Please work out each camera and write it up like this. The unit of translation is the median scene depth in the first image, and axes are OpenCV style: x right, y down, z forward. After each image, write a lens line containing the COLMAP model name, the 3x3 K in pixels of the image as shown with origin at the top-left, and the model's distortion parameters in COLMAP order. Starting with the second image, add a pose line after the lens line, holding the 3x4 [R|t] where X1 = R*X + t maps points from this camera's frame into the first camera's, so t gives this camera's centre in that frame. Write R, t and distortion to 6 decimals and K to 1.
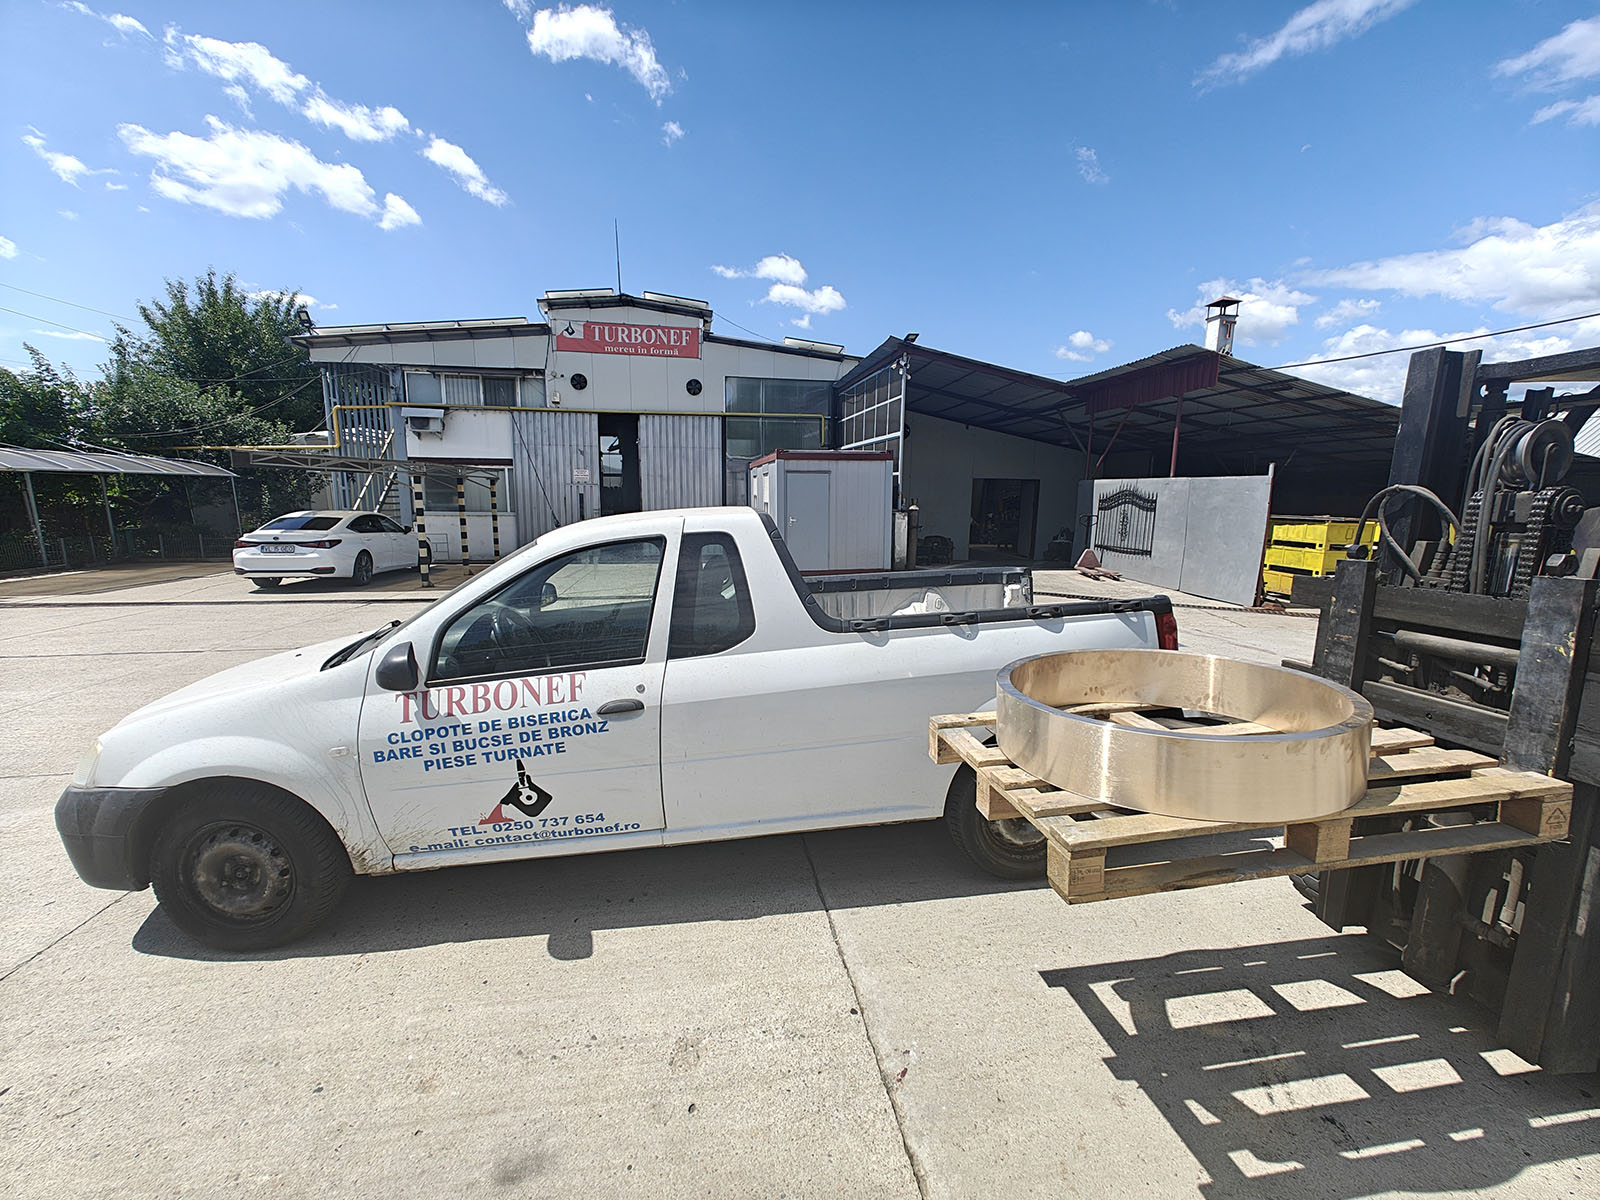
lens RADIAL K [[668.7, 0, 812.5], [0, 668.7, 597.7], [0, 0, 1]] dist [-0.011569, 0.001080]
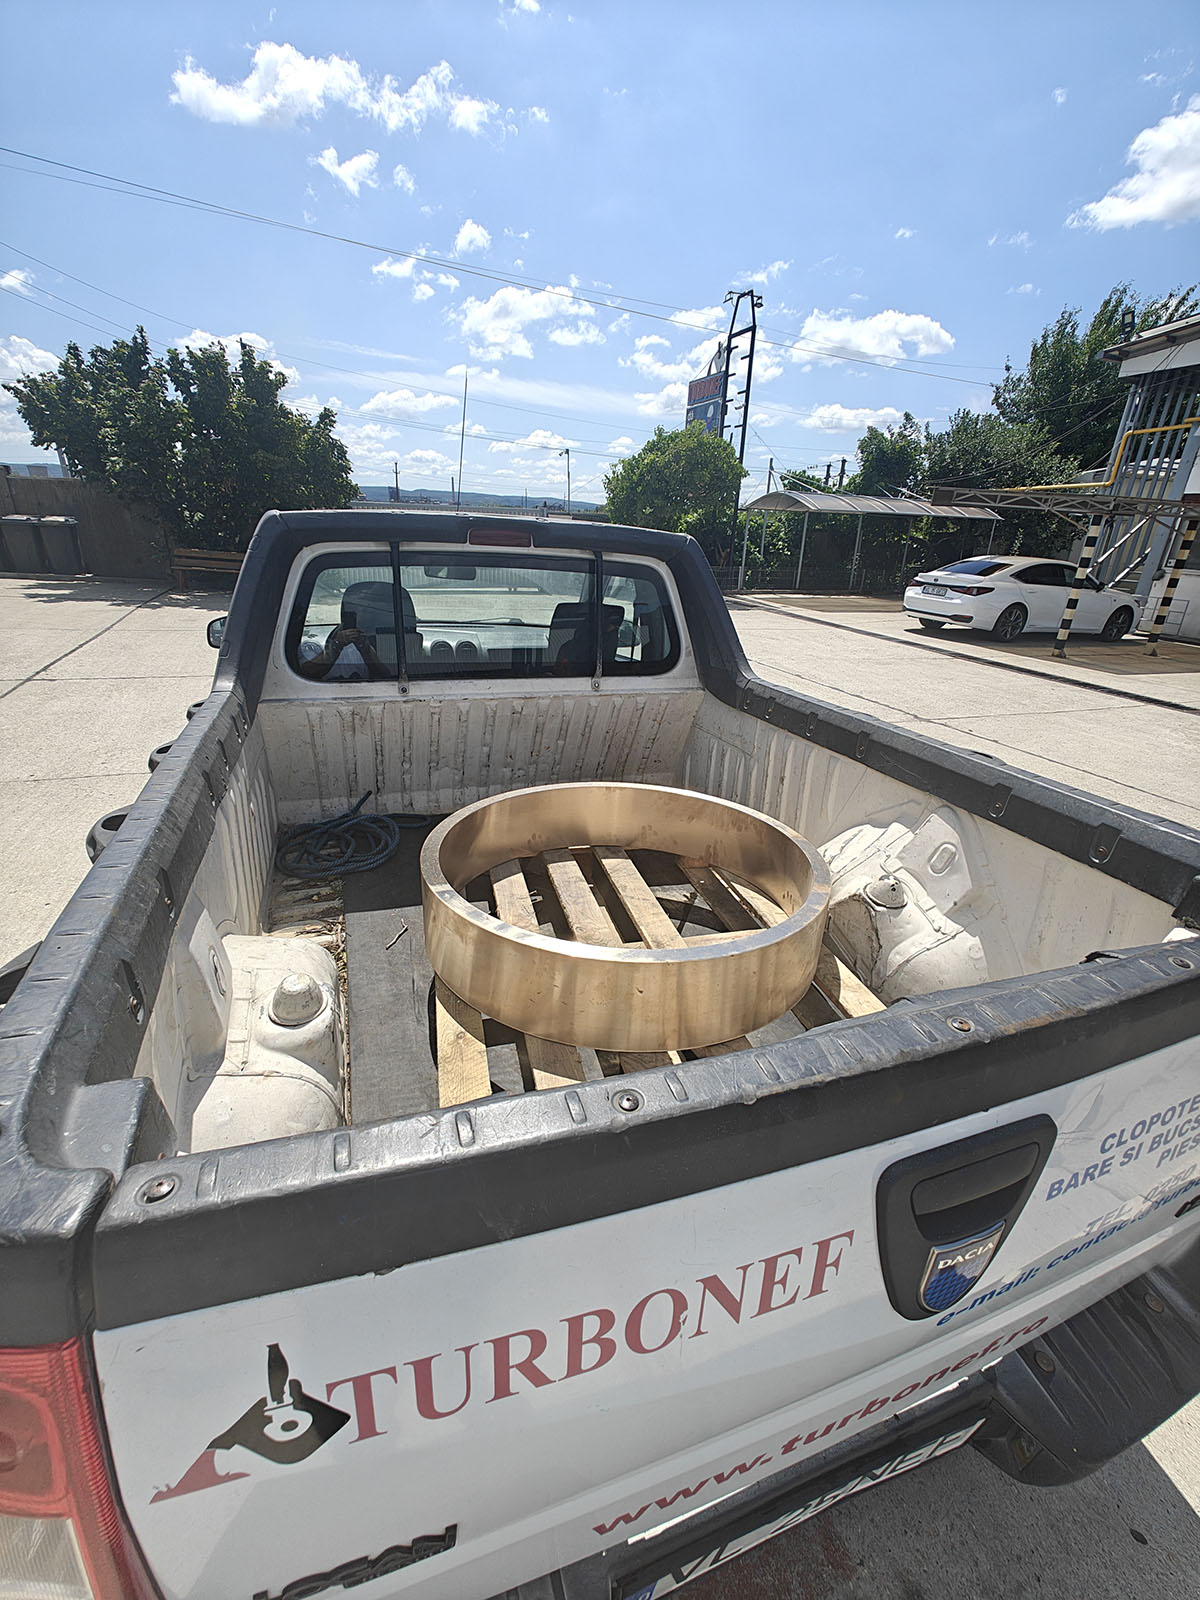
lens RADIAL K [[668.7, 0, 604.2], [0, 668.7, 808.2], [0, 0, 1]] dist [-0.011569, 0.001080]
pose [[0.184106, 0.384959, -0.904385, 0.175100], [-0.183041, 0.917445, 0.353257, -0.039602], [0.965713, 0.100503, 0.239370, 0.330816]]
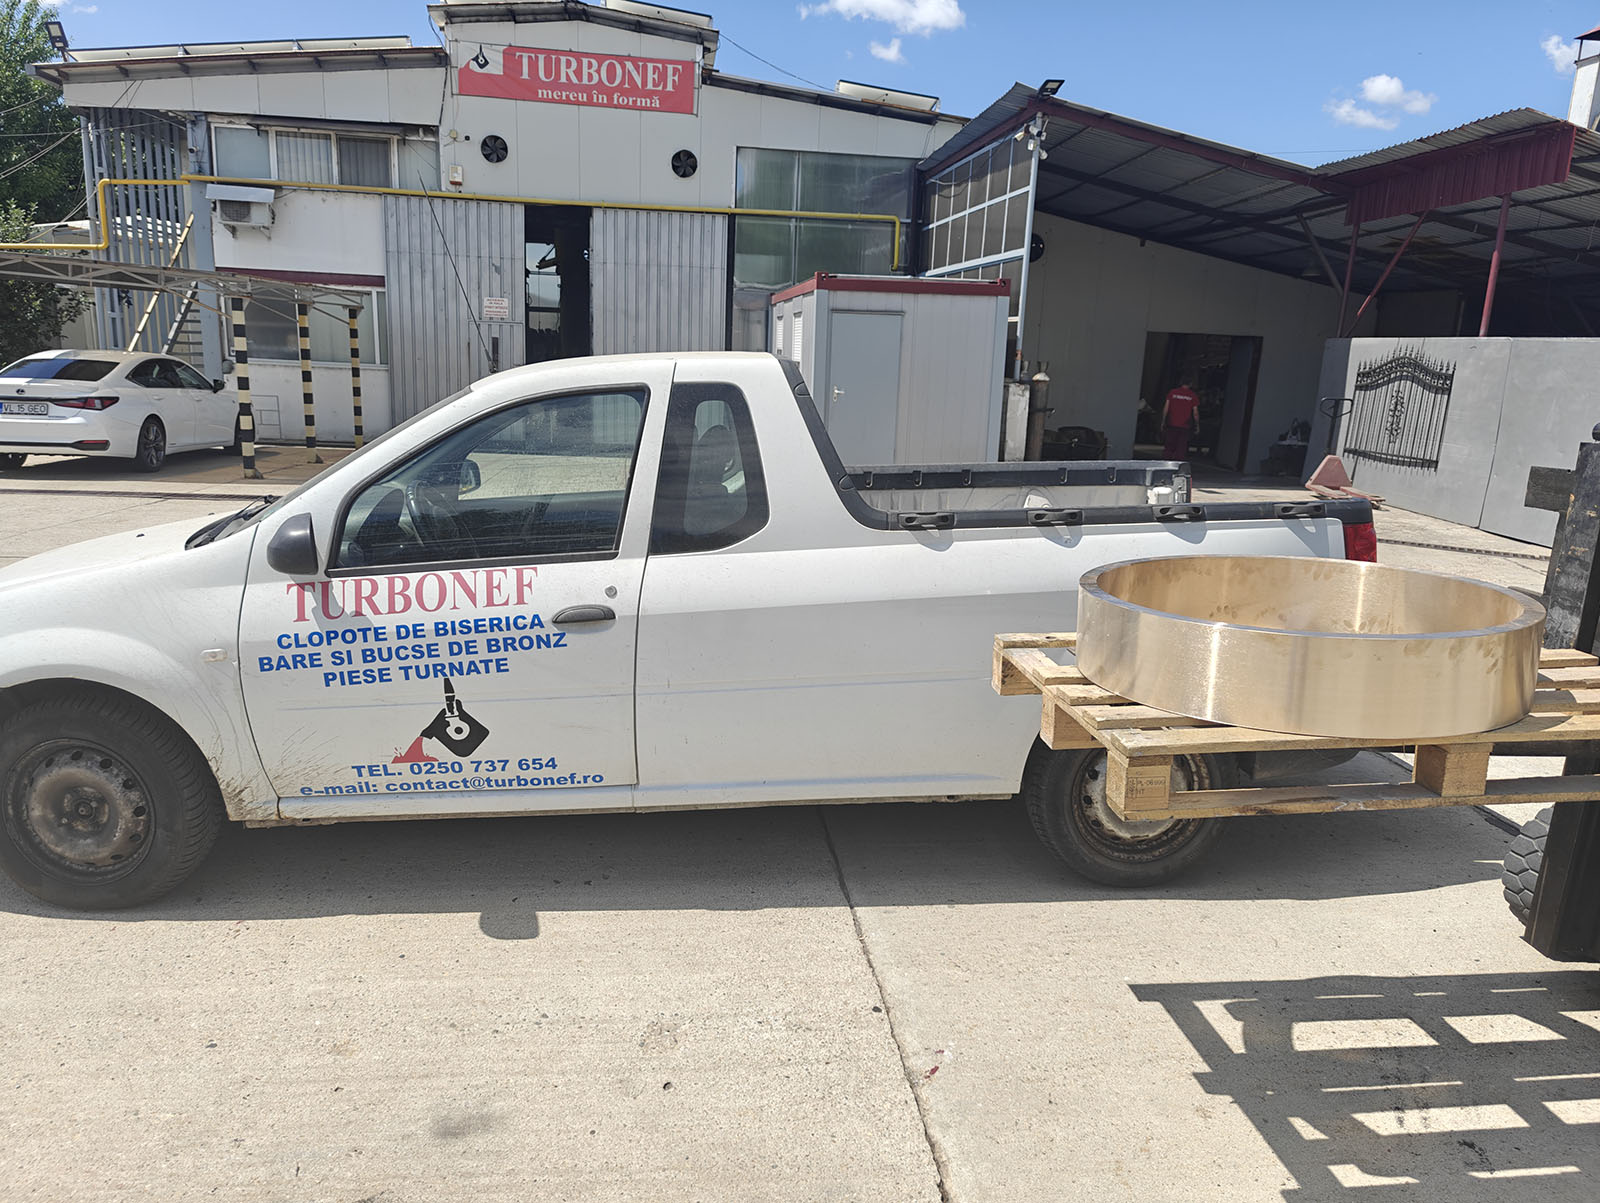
lens RADIAL K [[1126.5, 0, 812.8], [0, 1126.5, 598.6], [0, 0, 1]] dist [0.041349, -0.055351]
pose [[0.997958, 0.041284, -0.048731, 0.006096], [-0.038260, 0.997377, 0.061443, 0.013173], [0.051140, -0.059453, 0.996920, -0.052959]]
